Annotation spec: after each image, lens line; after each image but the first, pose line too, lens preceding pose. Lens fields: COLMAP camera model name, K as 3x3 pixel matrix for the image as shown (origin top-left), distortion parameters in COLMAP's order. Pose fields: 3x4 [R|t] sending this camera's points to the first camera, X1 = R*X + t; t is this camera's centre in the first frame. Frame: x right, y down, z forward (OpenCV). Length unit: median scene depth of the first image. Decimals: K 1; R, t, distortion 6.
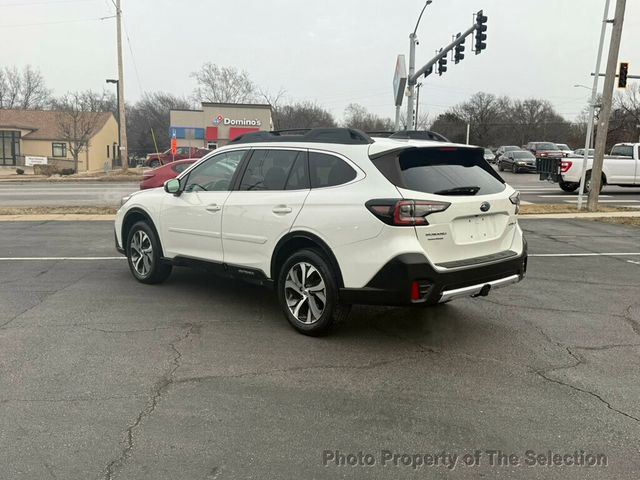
lens RADIAL K [[638.7, 0, 319.8], [0, 638.7, 239.0], [0, 0, 1]] dist [0.056012, 0.000000]
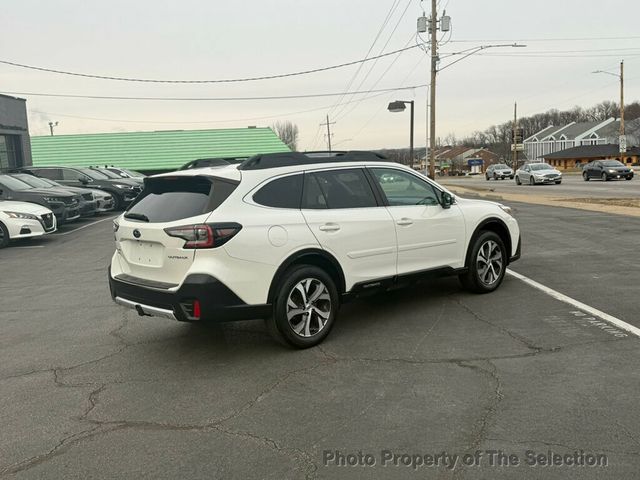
lens RADIAL K [[638.7, 0, 309.7], [0, 638.7, 245.9], [0, 0, 1]] dist [0.056012, 0.000000]
pose [[-0.024296, 0.124911, -0.991870, 1.446437], [-0.083181, 0.988470, 0.126520, -0.207795], [0.996238, 0.085578, -0.013625, 1.415350]]
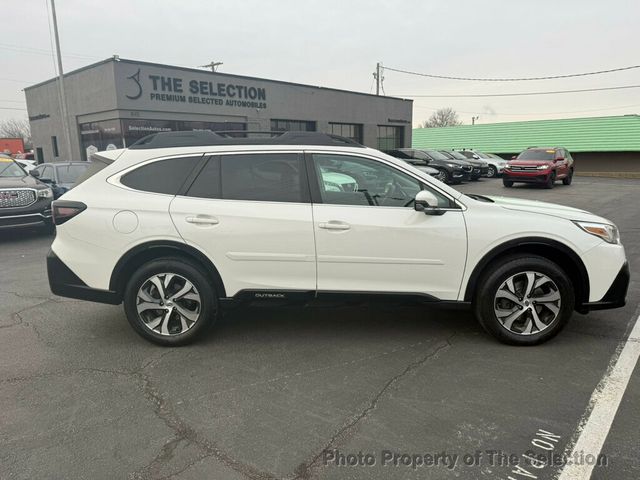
lens RADIAL K [[450.0, 0, 321.4], [0, 450.0, 241.9], [0, 0, 1]] dist [0.031977, -0.019374]
pose [[-0.703073, 0.131757, -0.698805, 0.607820], [-0.086653, 0.959489, 0.268090, -0.274154], [0.705818, 0.249041, -0.663174, 2.081441]]
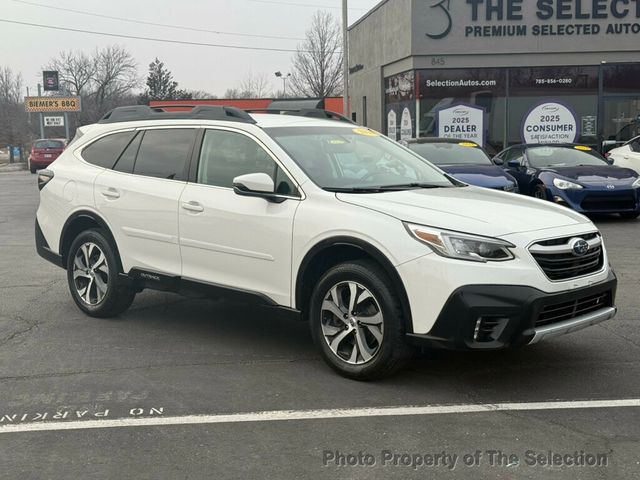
lens RADIAL K [[904.4, 0, 323.0], [0, 904.4, 241.1], [0, 0, 1]] dist [0.061605, 0.000000]
pose [[-0.997954, 0.004617, -0.063766, -0.042549], [-0.011457, 0.968332, 0.249405, -0.399719], [0.062898, 0.249625, -0.966298, 2.964133]]
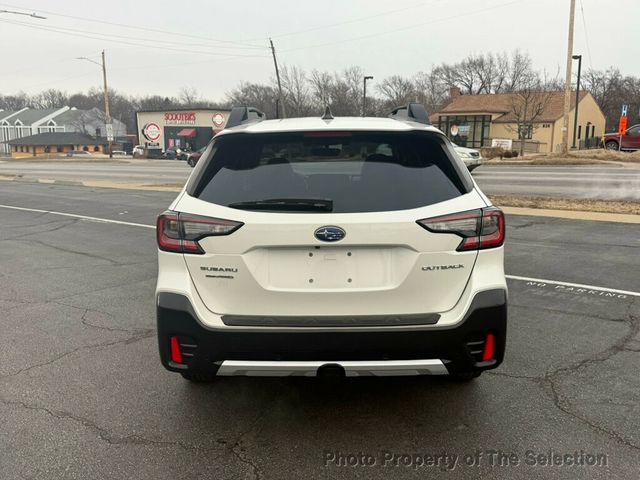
lens RADIAL K [[638.7, 0, 318.4], [0, 638.7, 242.9], [0, 0, 1]] dist [0.056012, 0.000000]
pose [[0.727508, 0.104530, -0.678089, 0.699653], [-0.081026, 0.994499, 0.066376, -0.086434], [0.681298, 0.006654, 0.731976, 0.610319]]
